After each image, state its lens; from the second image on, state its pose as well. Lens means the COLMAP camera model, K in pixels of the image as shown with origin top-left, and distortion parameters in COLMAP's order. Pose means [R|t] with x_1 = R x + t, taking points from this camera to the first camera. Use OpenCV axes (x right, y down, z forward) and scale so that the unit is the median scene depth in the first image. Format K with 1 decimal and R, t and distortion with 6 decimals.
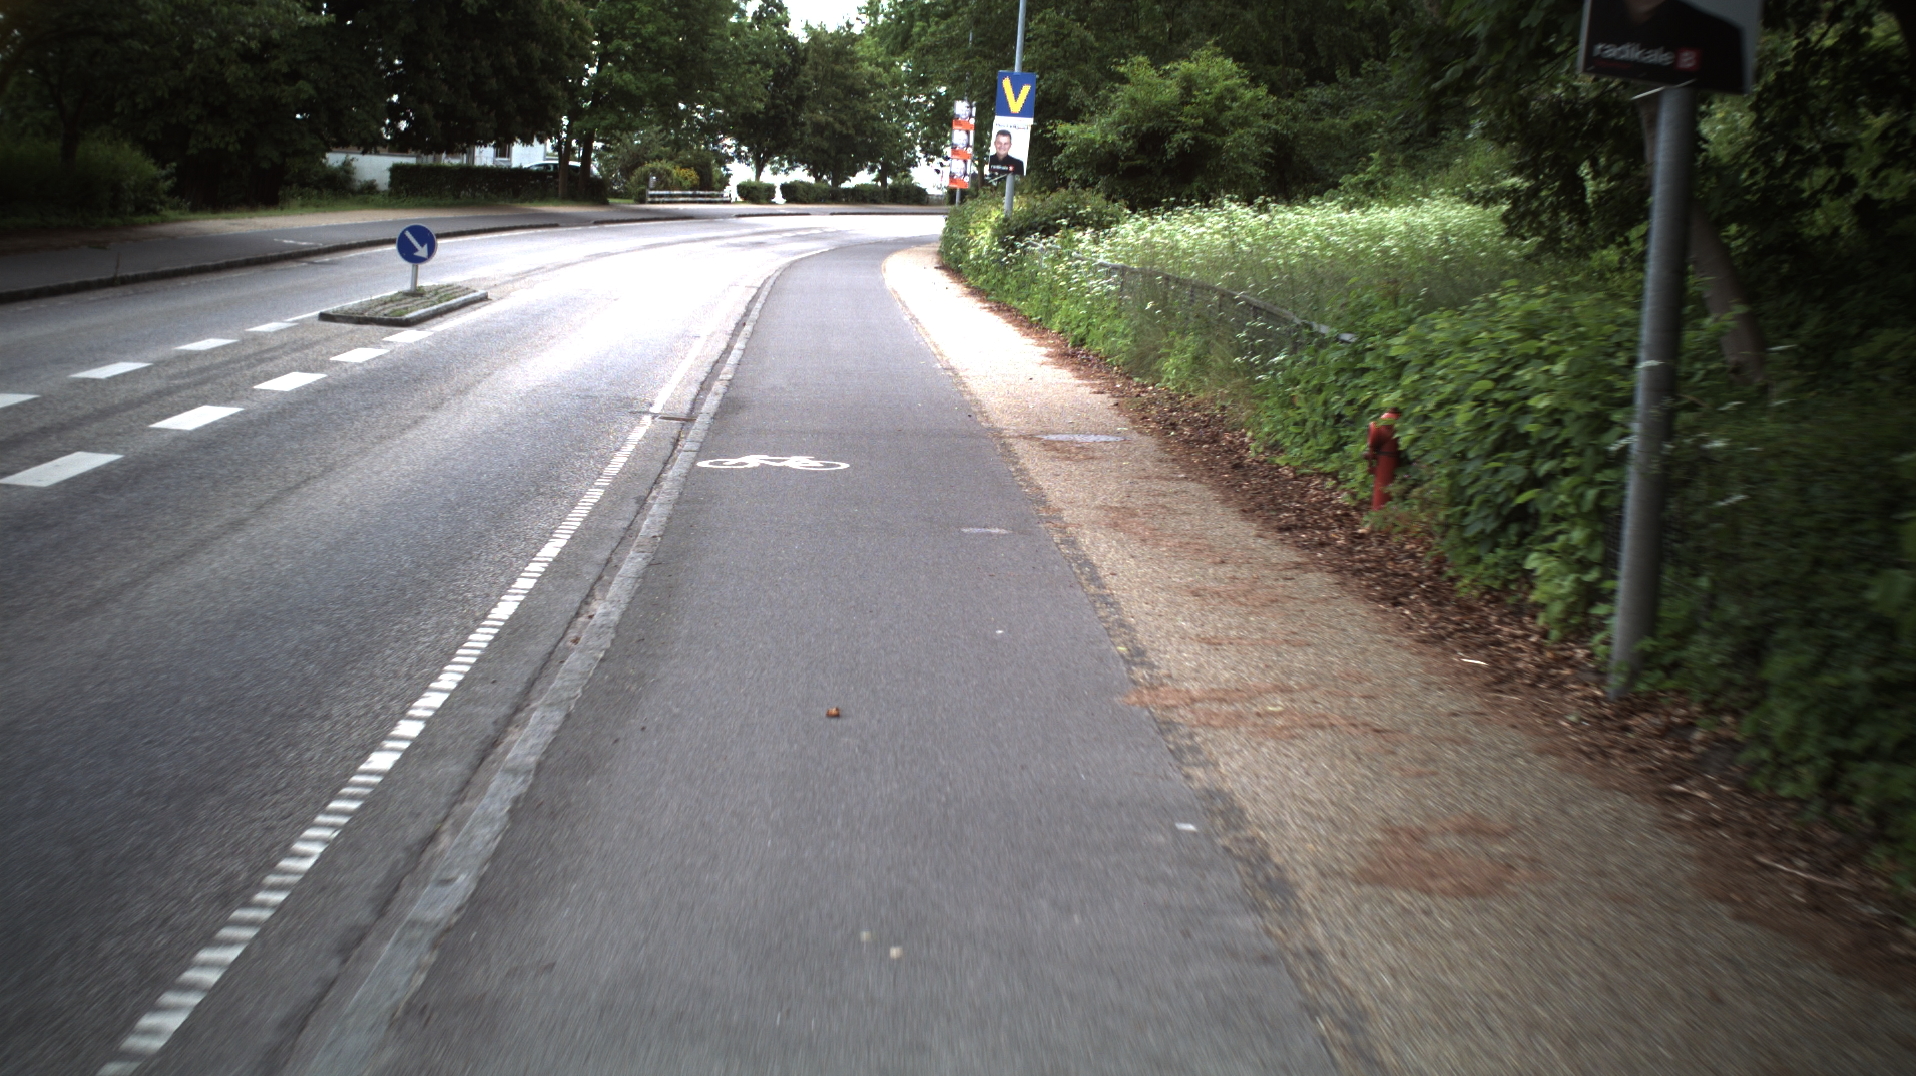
lens RADIAL K [[3251.2, 0, 958.0], [0, 3251.2, 538.0], [0, 0, 1]] dist [-0.326987, 0.610893]
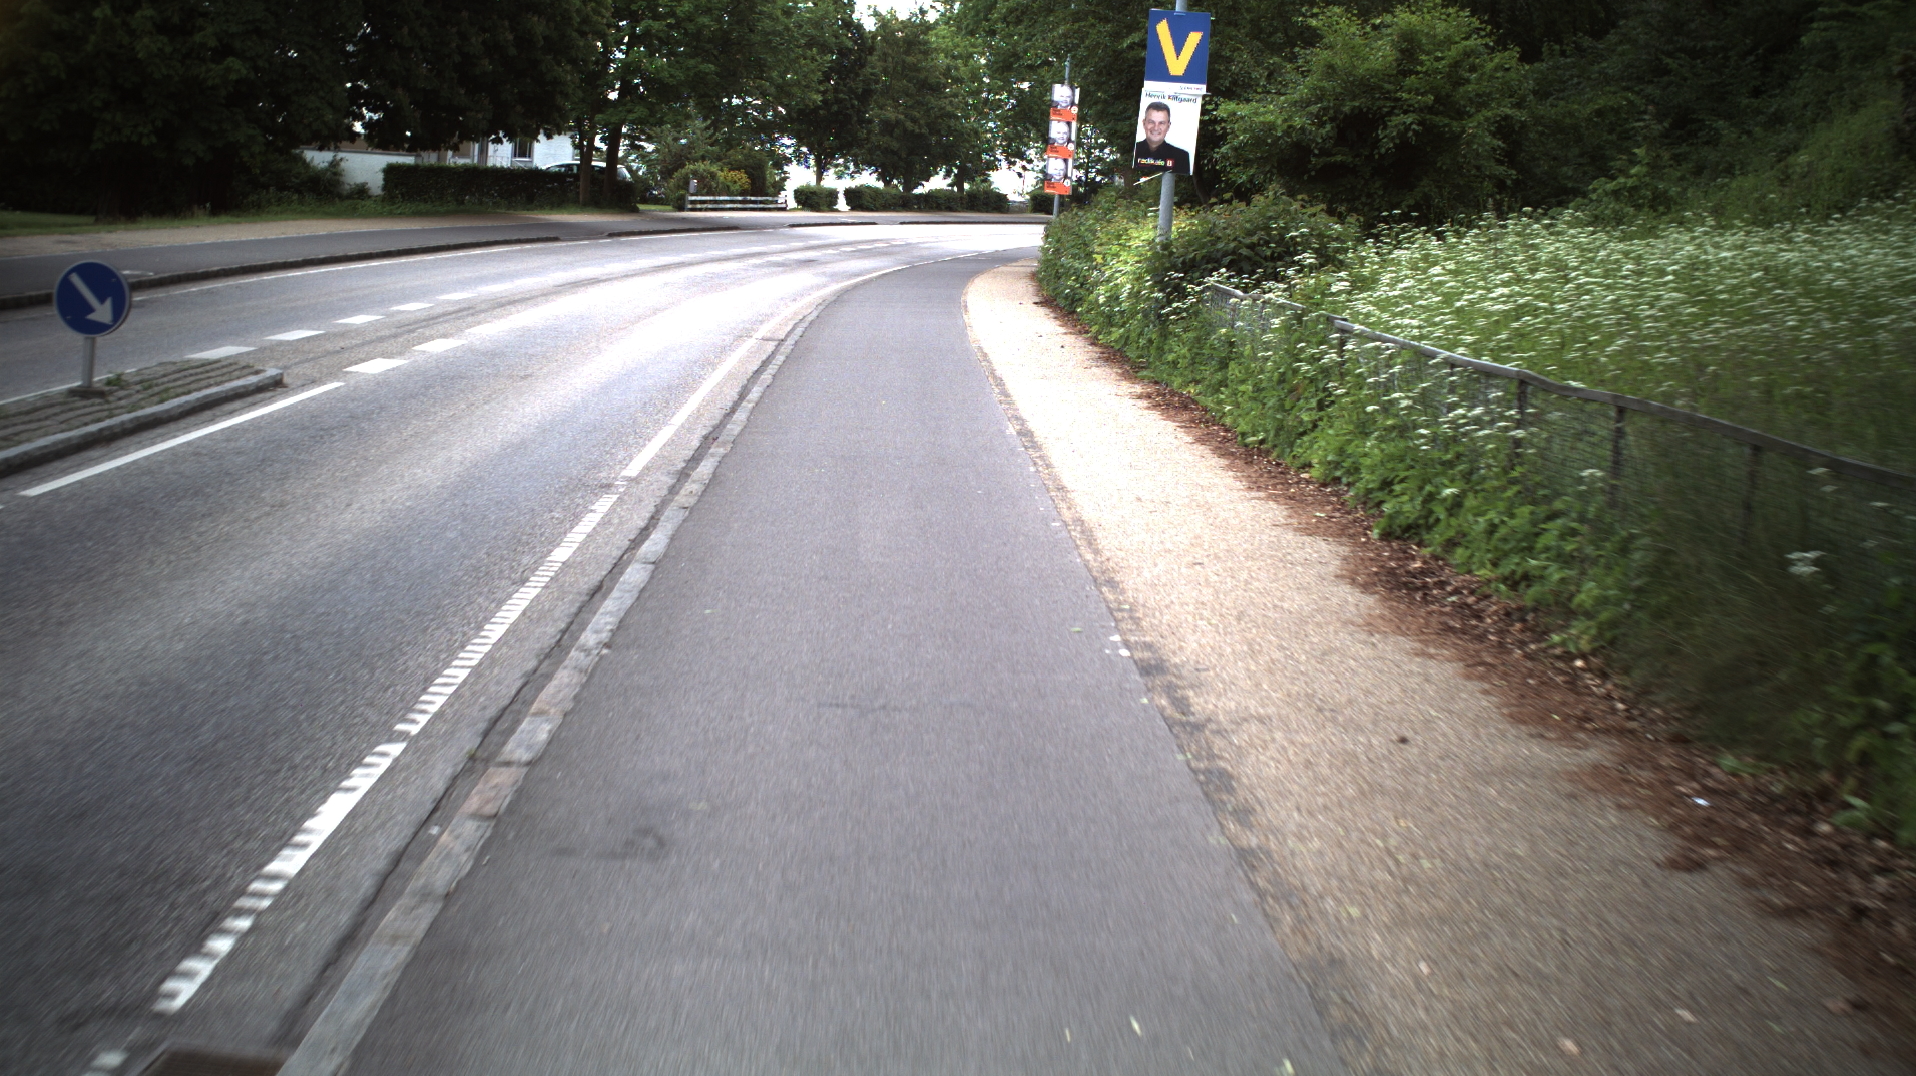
lens RADIAL K [[3251.2, 0, 958.0], [0, 3251.2, 538.0], [0, 0, 1]] dist [-0.326987, 0.610893]
pose [[0.999733, 0.004704, -0.022639, -0.007112], [-0.004747, 0.999987, -0.001840, -0.027580], [0.022630, 0.001947, 0.999742, 0.255819]]
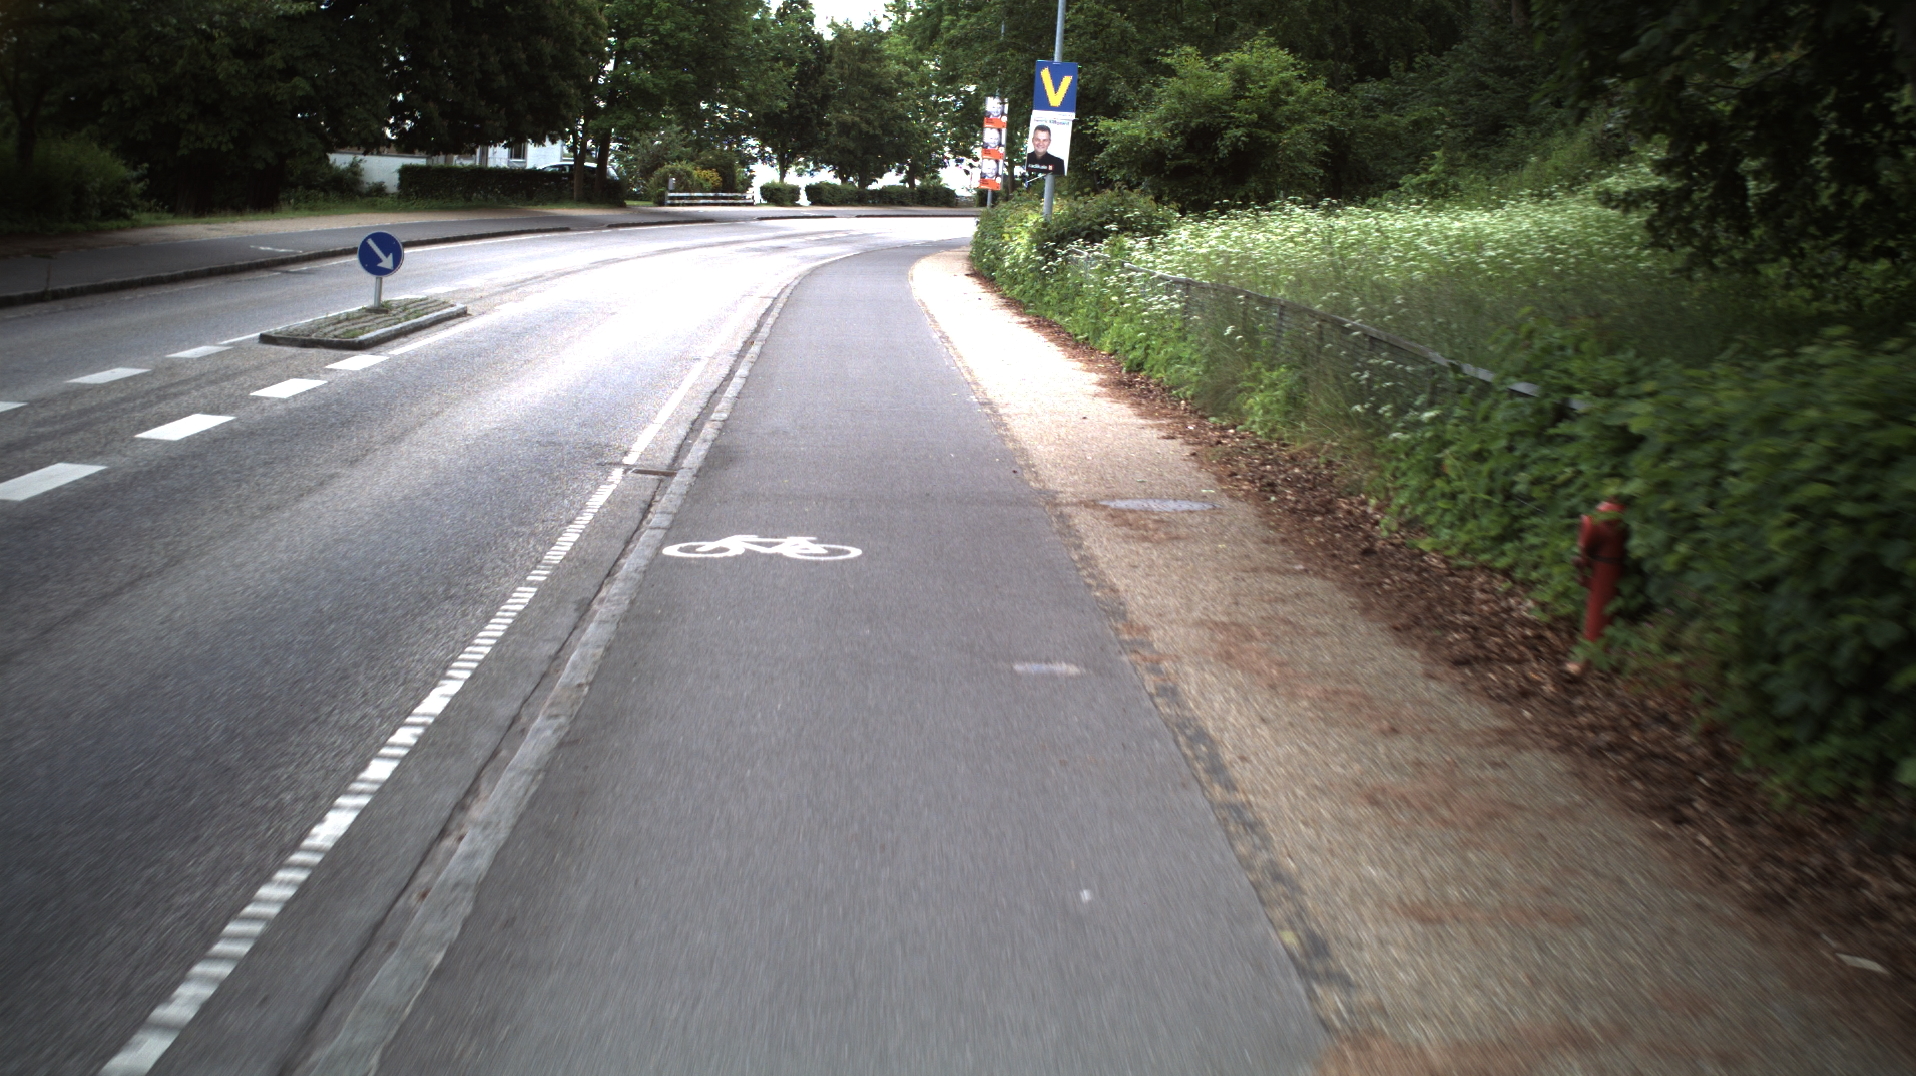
lens RADIAL K [[3251.2, 0, 958.0], [0, 3251.2, 538.0], [0, 0, 1]] dist [-0.326987, 0.610893]
pose [[0.999961, -0.000655, -0.008828, -0.001112], [0.000651, 1.000000, -0.000499, -0.006847], [0.008829, 0.000493, 0.999961, 0.063888]]
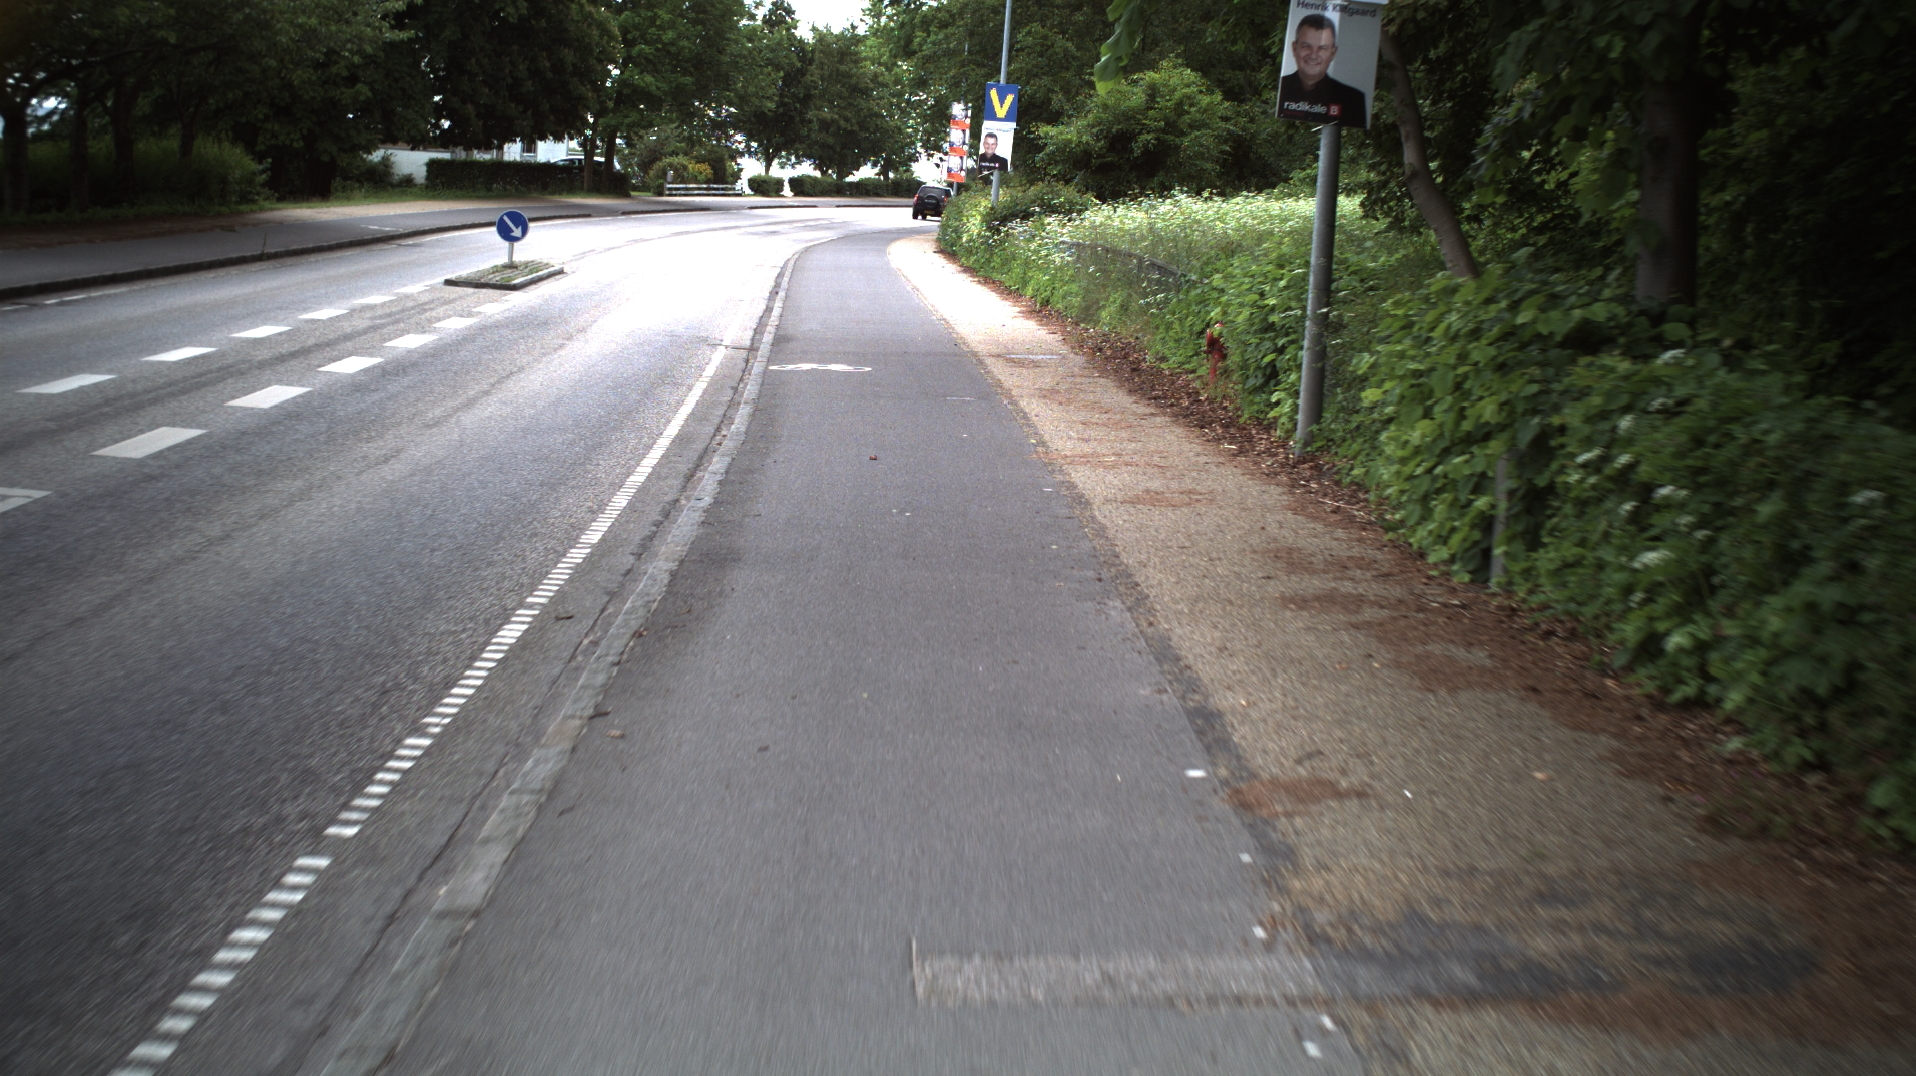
lens RADIAL K [[3251.2, 0, 958.0], [0, 3251.2, 538.0], [0, 0, 1]] dist [-0.326987, 0.610893]
pose [[1.000000, 0.000740, -0.000183, 0.001638], [-0.000739, 0.999998, 0.001851, 0.013899], [0.000184, -0.001851, 0.999998, -0.127692]]
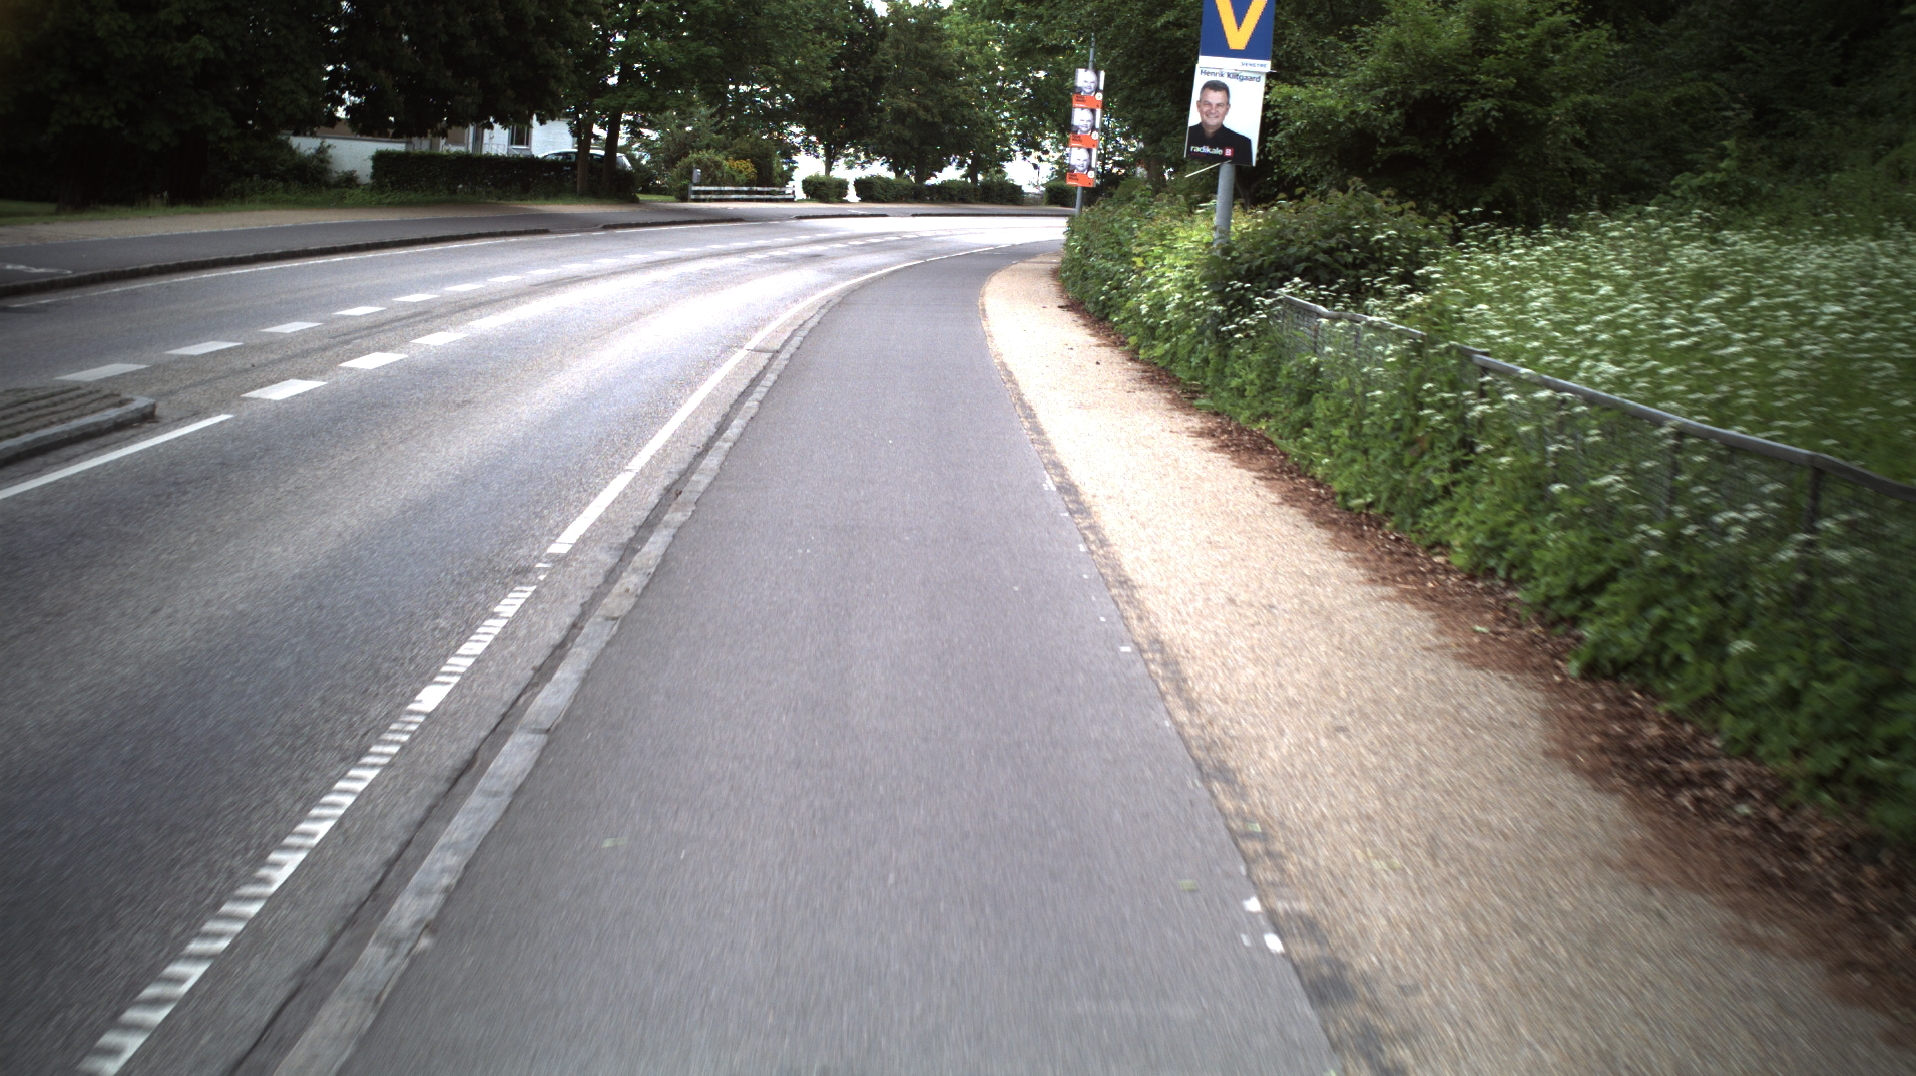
lens RADIAL K [[3251.2, 0, 958.0], [0, 3251.2, 538.0], [0, 0, 1]] dist [-0.326987, 0.610893]
pose [[0.999617, 0.010125, -0.025737, -0.009715], [-0.010103, 0.999948, 0.000979, -0.034665], [0.025745, -0.000719, 0.999668, 0.319613]]
